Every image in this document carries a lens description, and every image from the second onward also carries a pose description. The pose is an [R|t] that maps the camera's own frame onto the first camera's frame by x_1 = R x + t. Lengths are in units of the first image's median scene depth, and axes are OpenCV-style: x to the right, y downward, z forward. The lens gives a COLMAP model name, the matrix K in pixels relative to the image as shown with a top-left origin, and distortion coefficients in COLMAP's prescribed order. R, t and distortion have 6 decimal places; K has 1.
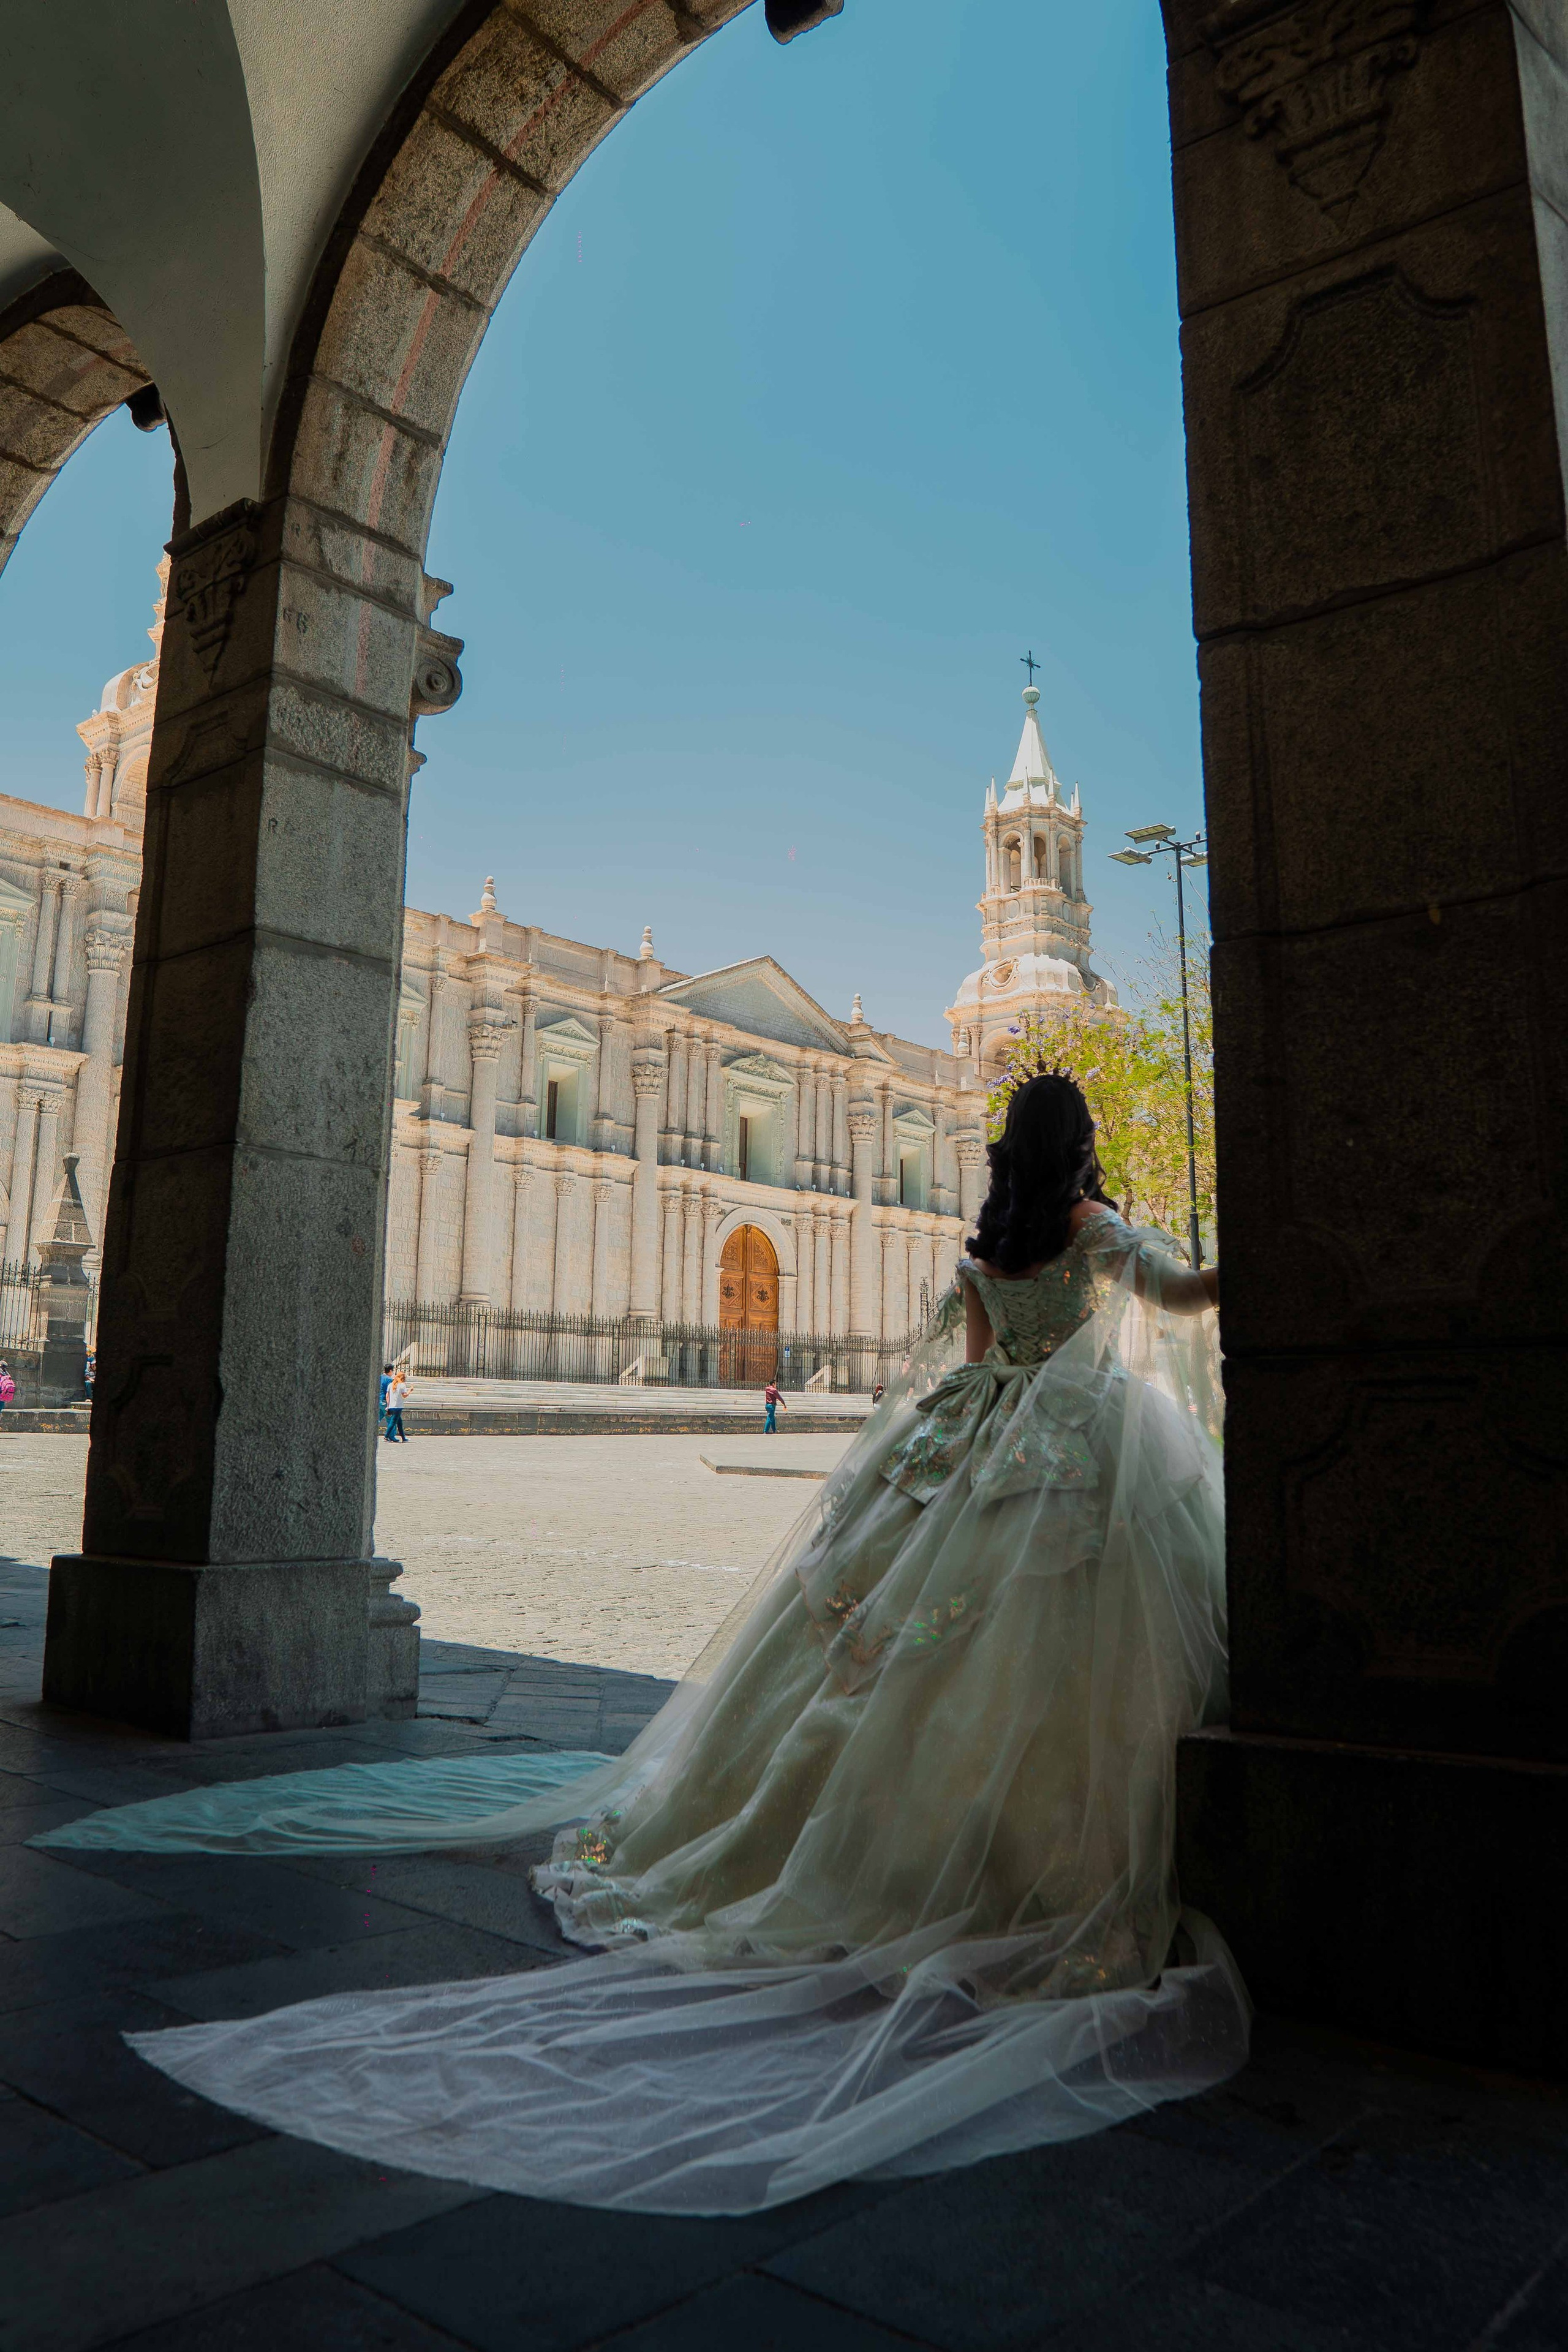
lens RADIAL K [[1598.6, 0, 761.5], [0, 1598.6, 1173.6], [0, 0, 1]] dist [-0.107324, 0.051639]
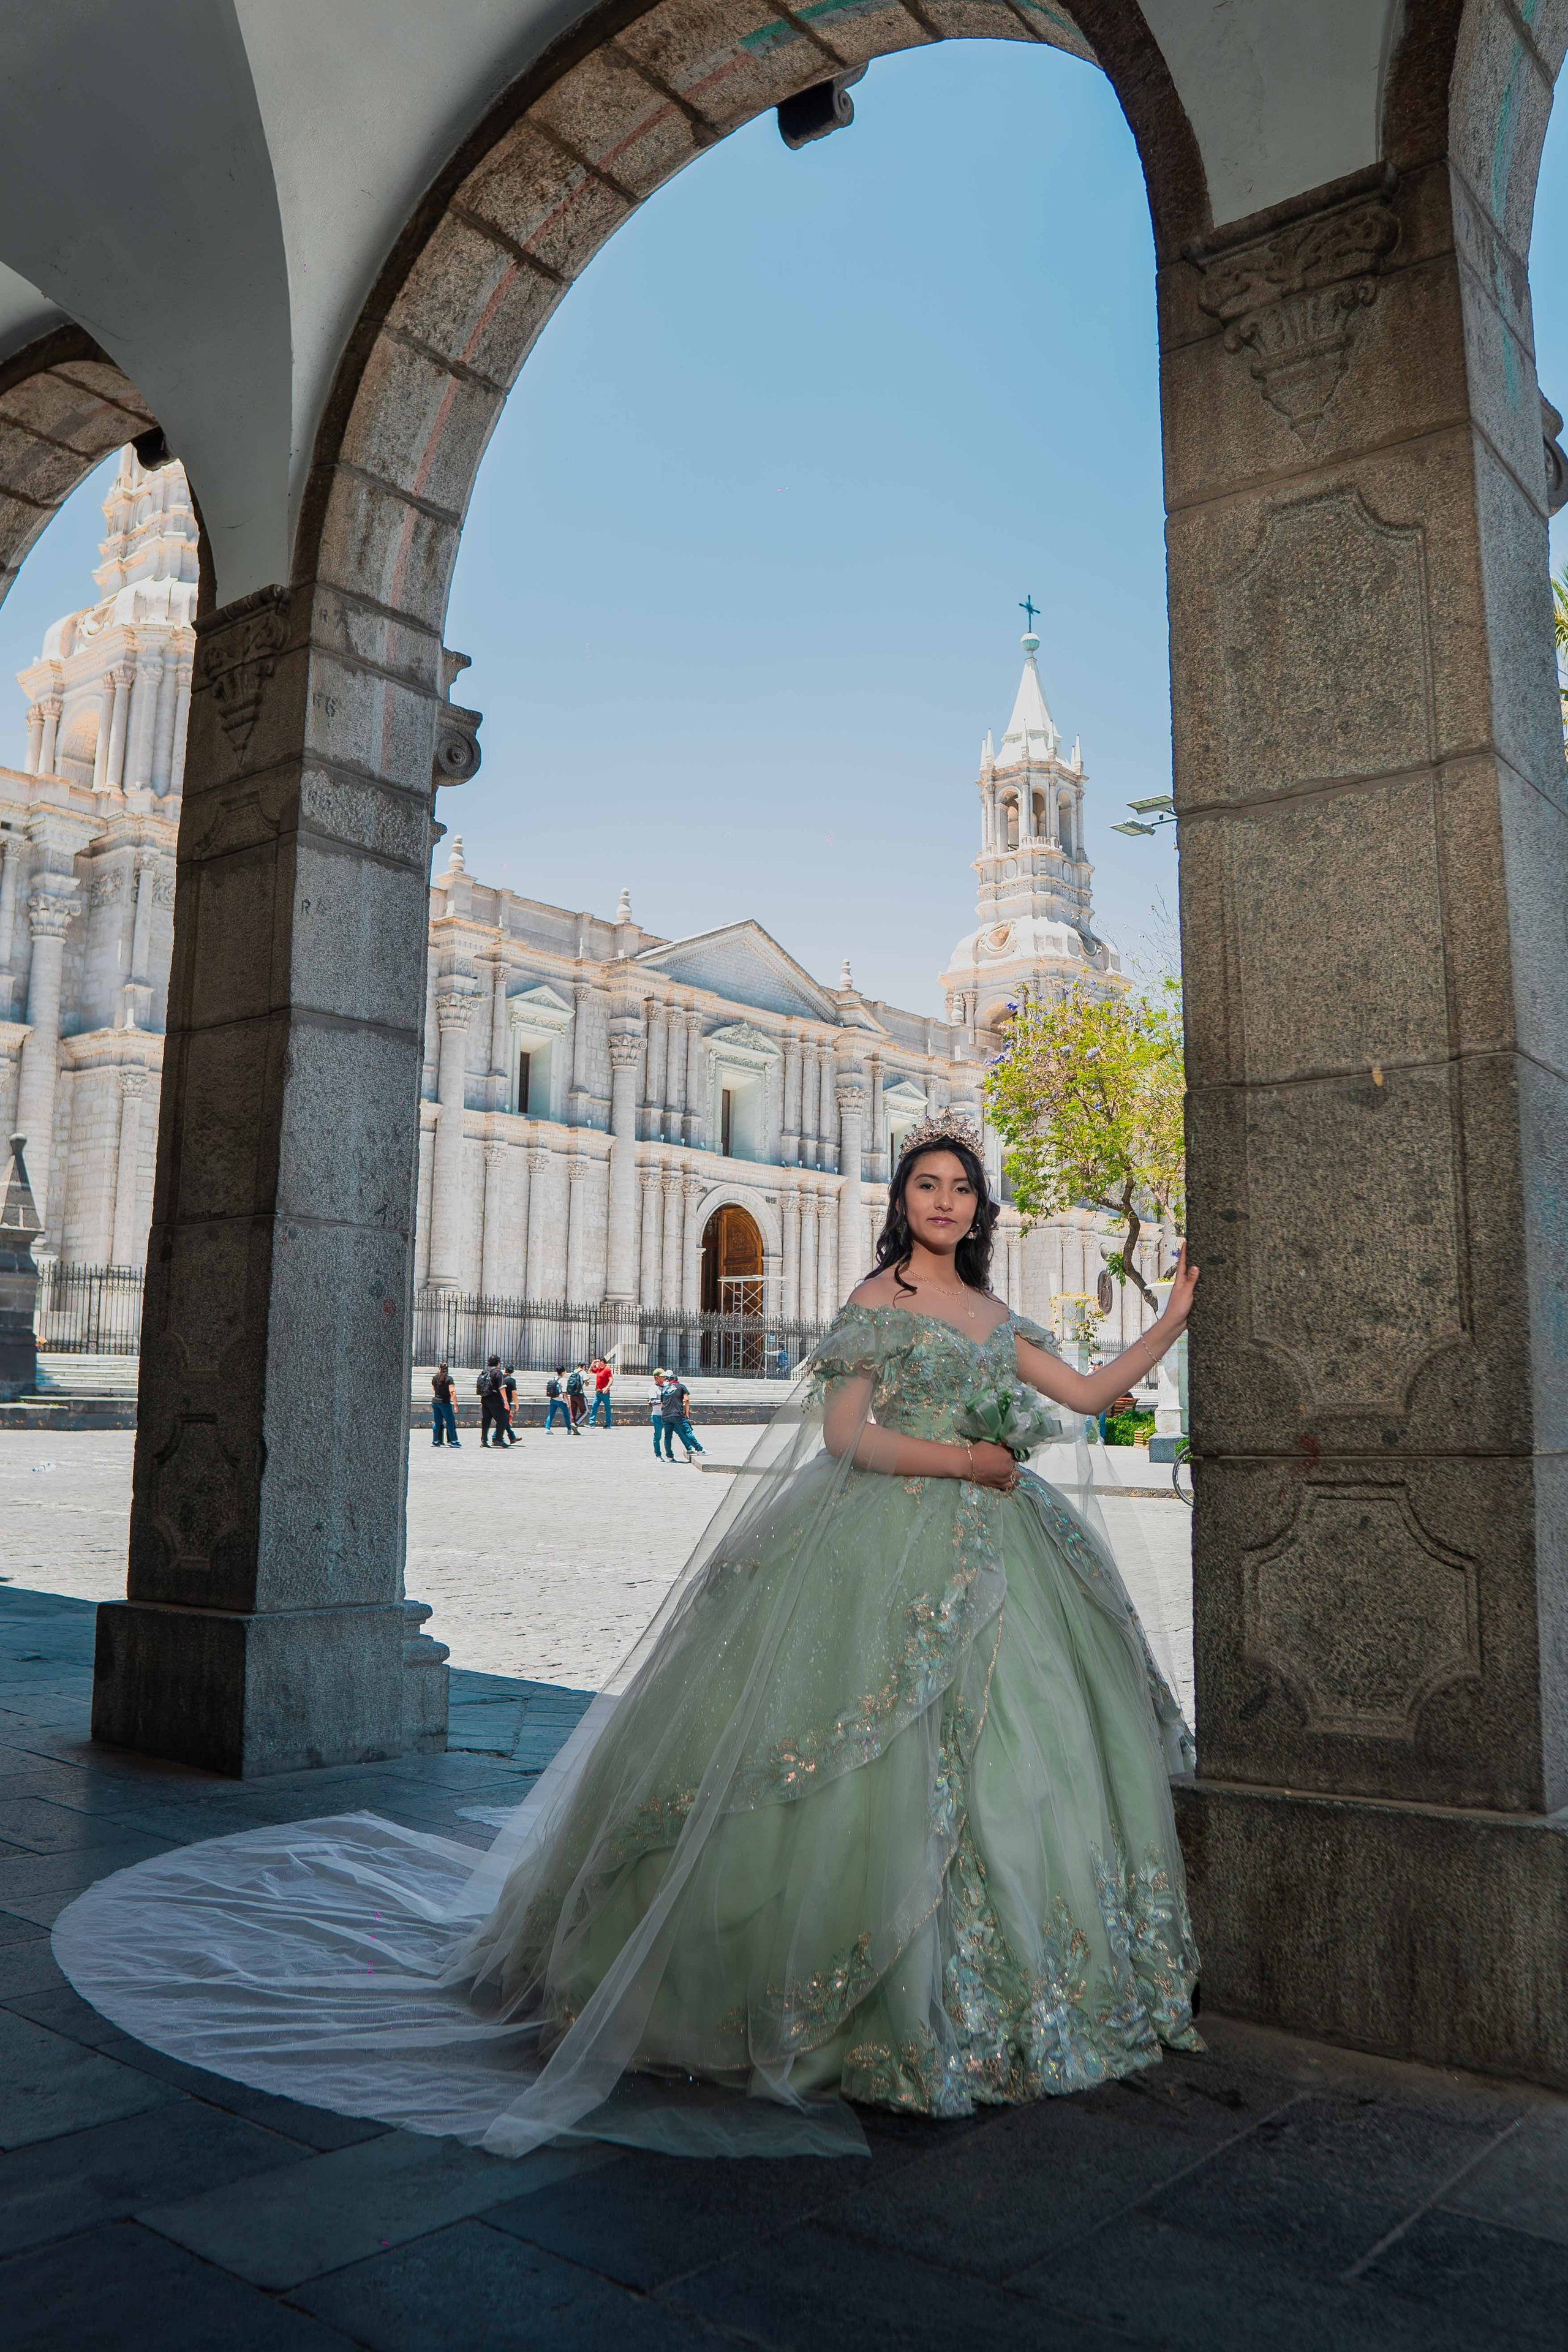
lens RADIAL K [[1692.8, 0, 784.0], [0, 1692.8, 1176.0], [0, 0, 1]] dist [-0.110578, 0.058487]
pose [[0.999718, -0.000094, 0.023752, -0.019110], [-0.000337, 0.999835, 0.018141, -0.060782], [-0.023750, -0.018144, 0.999553, -0.116976]]
